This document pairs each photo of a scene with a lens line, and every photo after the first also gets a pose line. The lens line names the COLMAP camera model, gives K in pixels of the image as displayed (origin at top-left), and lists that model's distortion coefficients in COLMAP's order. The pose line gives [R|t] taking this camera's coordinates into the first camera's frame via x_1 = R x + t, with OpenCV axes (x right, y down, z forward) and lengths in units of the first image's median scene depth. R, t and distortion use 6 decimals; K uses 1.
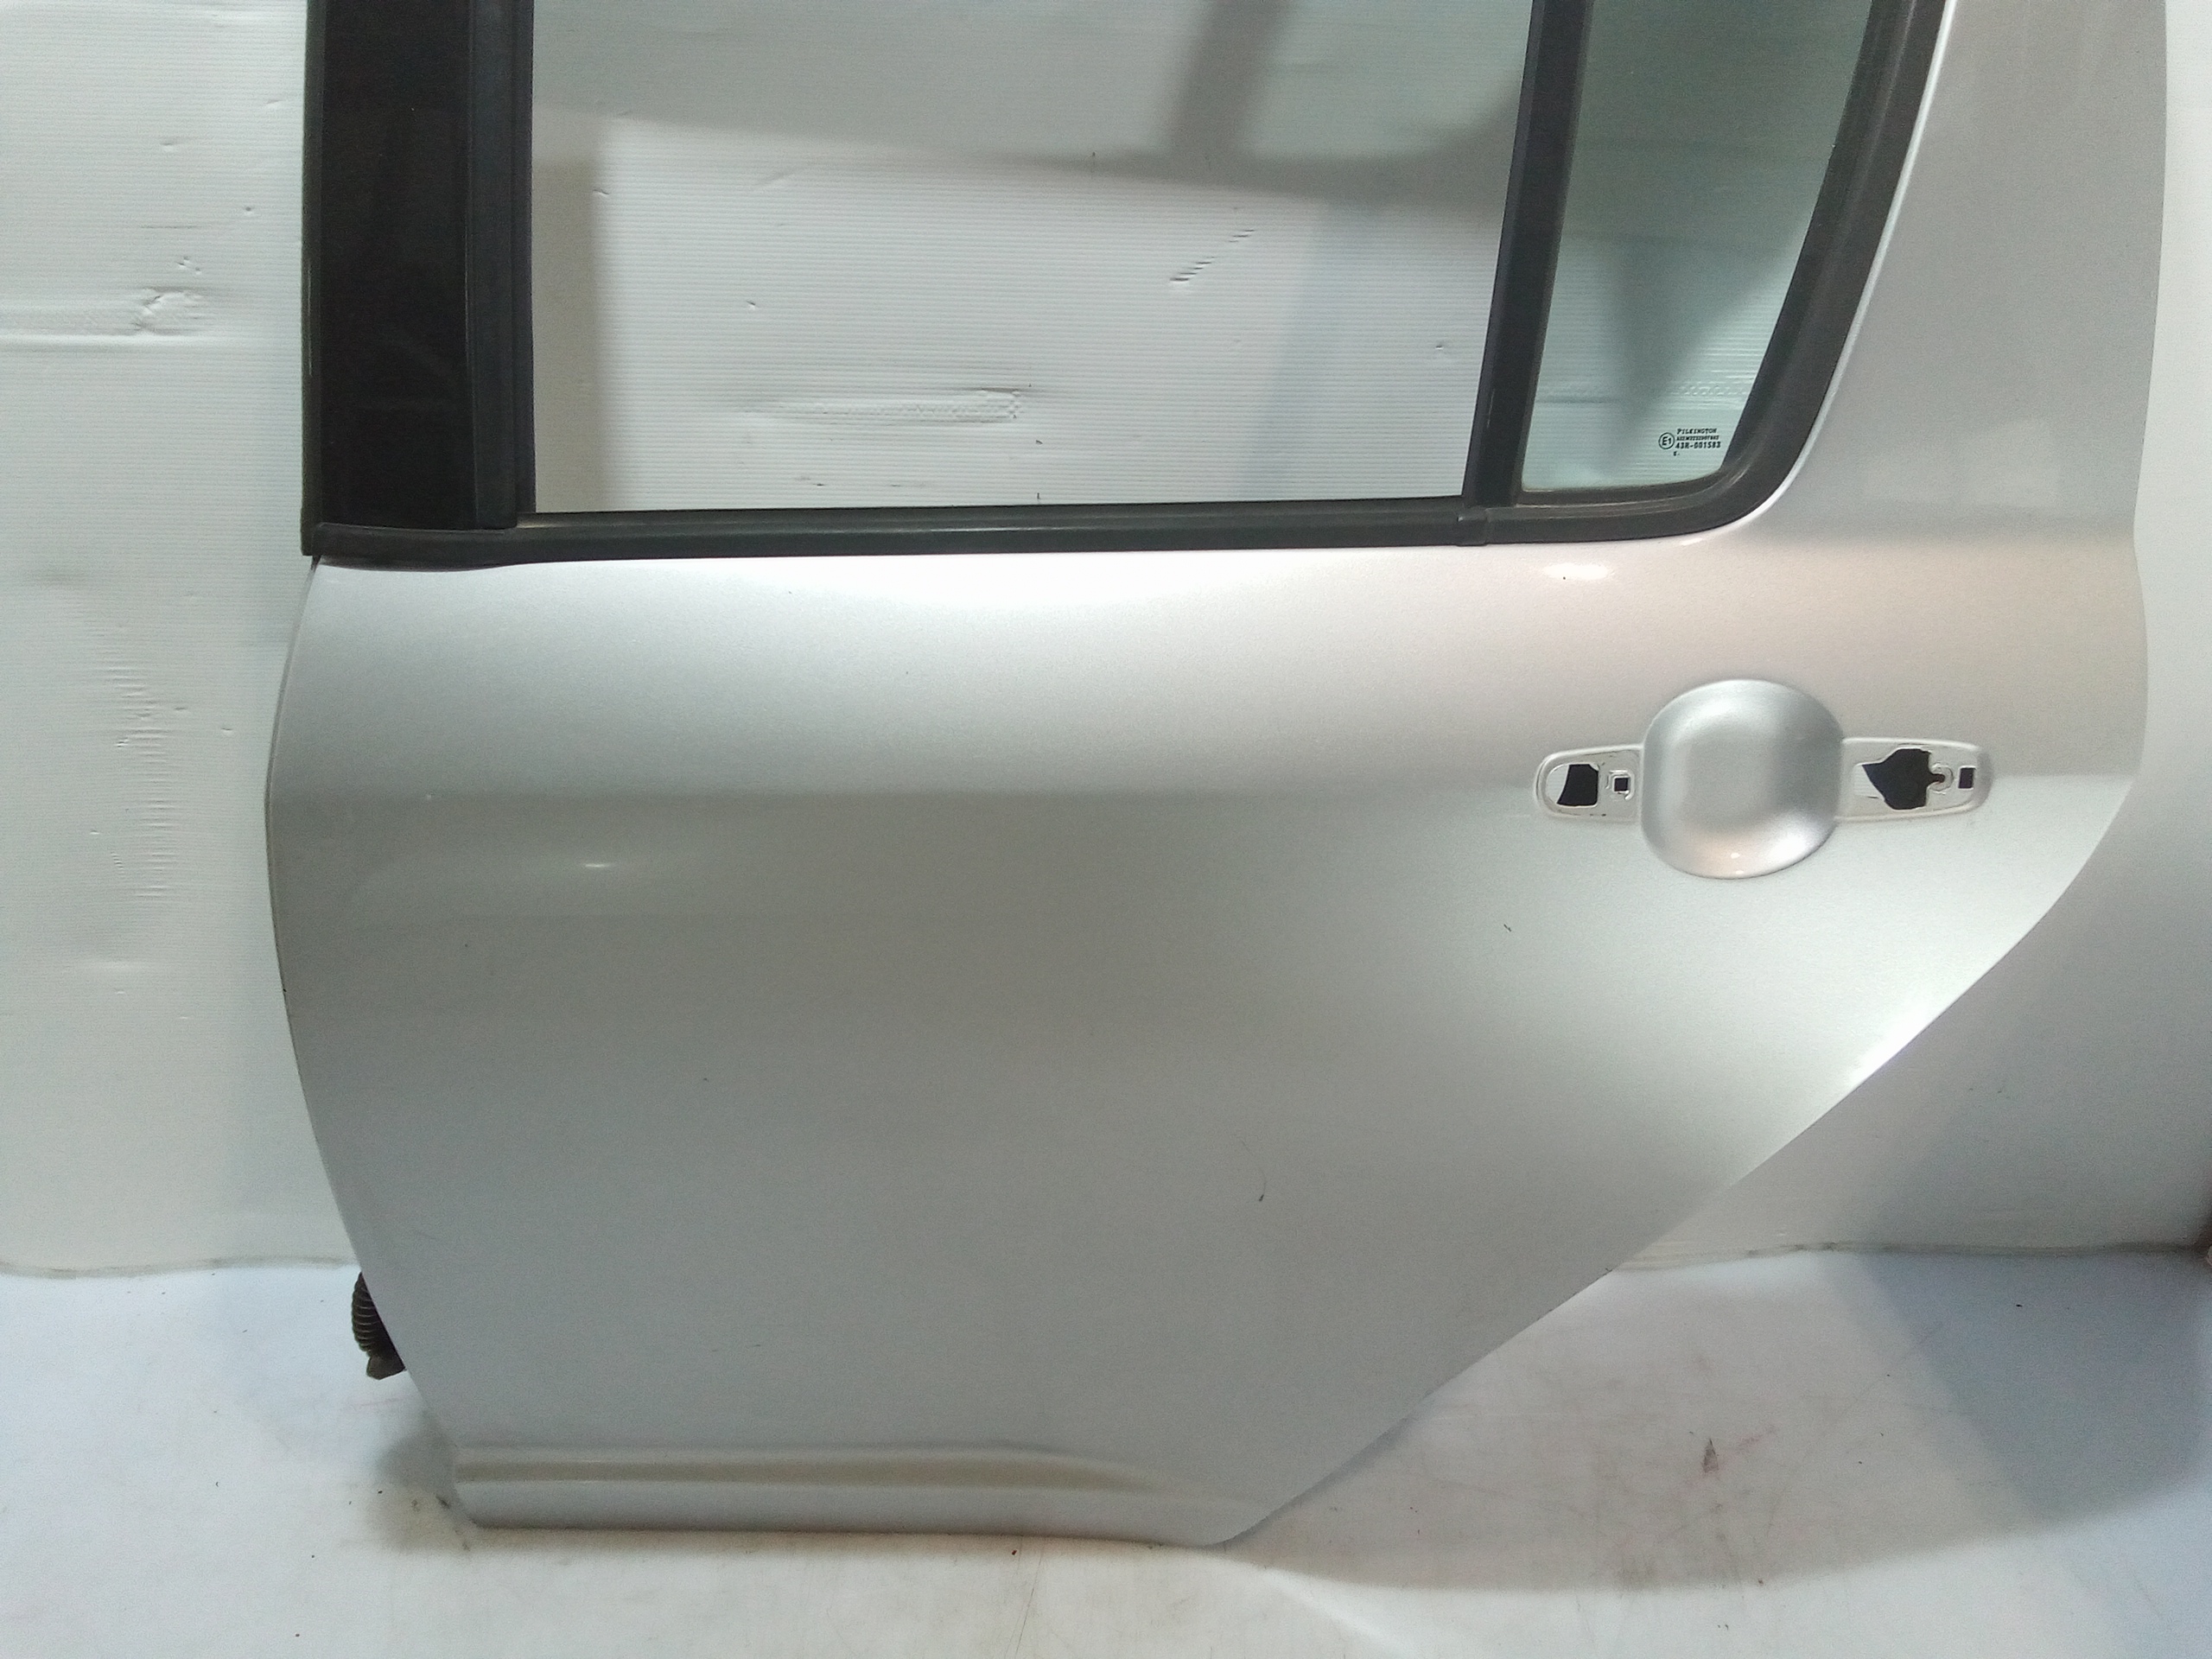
lens RADIAL K [[1794.3, 0, 1100.9], [0, 1794.3, 784.8], [0, 0, 1]] dist [0.096507, -0.137835]
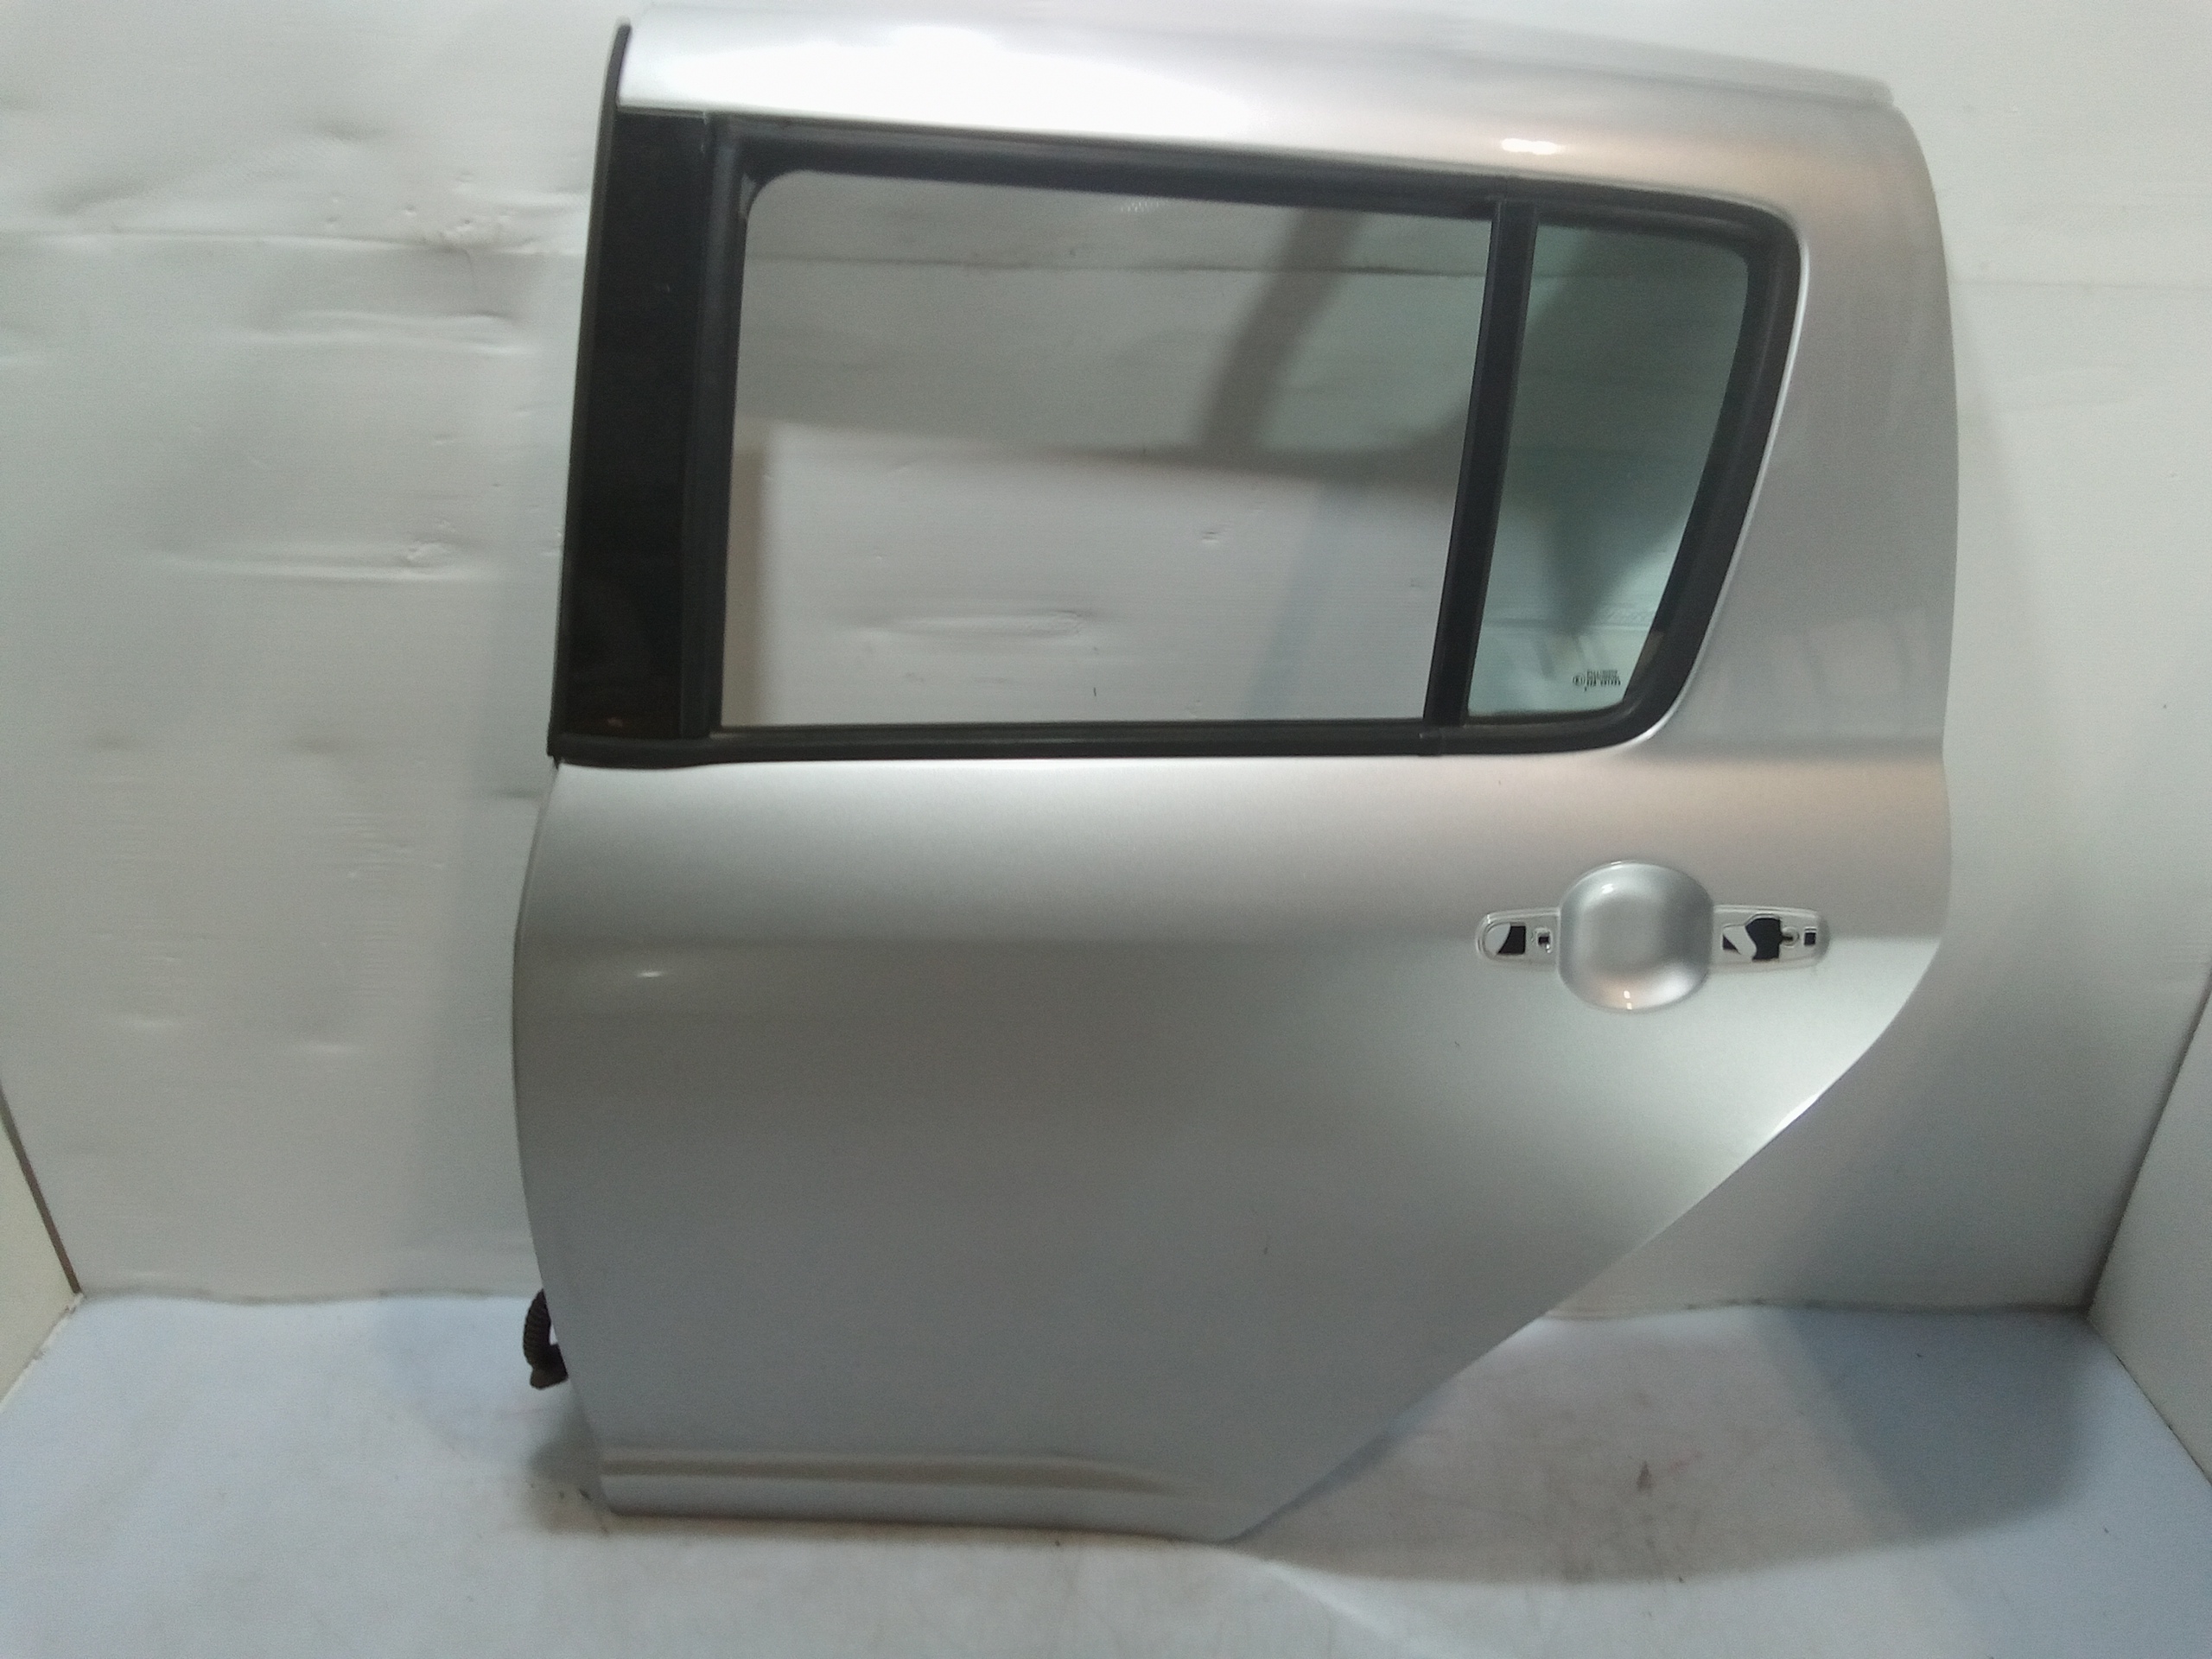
lens RADIAL K [[1882.8, 0, 1094.3], [0, 1882.8, 813.8], [0, 0, 1]] dist [0.114941, -0.200333]
pose [[0.999846, 0.012985, -0.011786, -0.015288], [-0.012986, 0.999916, -0.000033, -0.062123], [0.011784, 0.000186, 0.999931, -0.266175]]
